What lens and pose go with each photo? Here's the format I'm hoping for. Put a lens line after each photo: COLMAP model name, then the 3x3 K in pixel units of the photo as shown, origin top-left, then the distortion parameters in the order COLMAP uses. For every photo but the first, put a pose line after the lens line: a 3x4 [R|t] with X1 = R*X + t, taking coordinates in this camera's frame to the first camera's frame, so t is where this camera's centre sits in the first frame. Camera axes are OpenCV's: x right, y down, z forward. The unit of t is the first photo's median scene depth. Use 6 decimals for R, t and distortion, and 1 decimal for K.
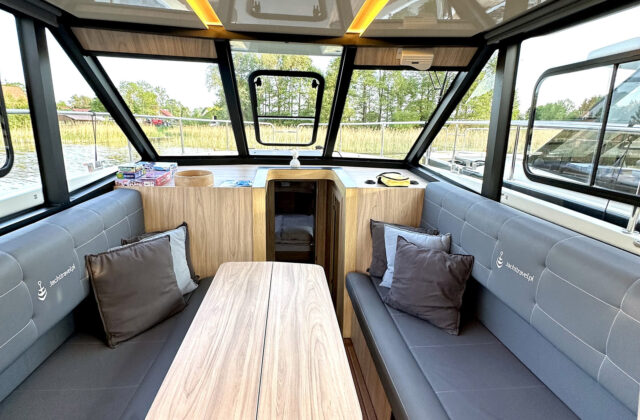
lens RADIAL K [[346.6, 0, 318.3], [0, 346.6, 209.0], [0, 0, 1]] dist [0.005036, 0.001211]
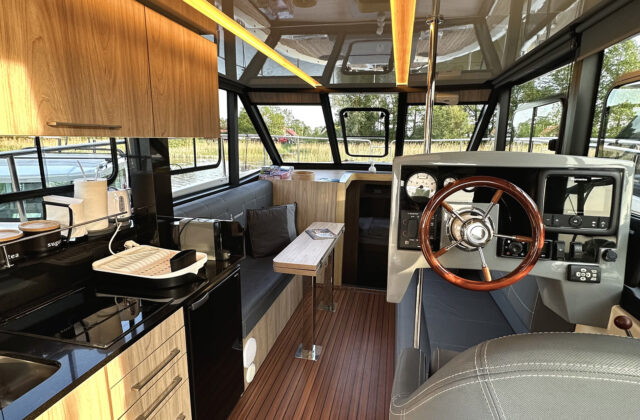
lens RADIAL K [[346.6, 0, 318.3], [0, 346.6, 209.0], [0, 0, 1]] dist [0.005036, 0.001211]
pose [[0.948139, 0.054815, -0.313095, 0.212266], [-0.069504, 0.996934, -0.035938, 0.114398], [0.310165, 0.055836, 0.949042, -0.475854]]
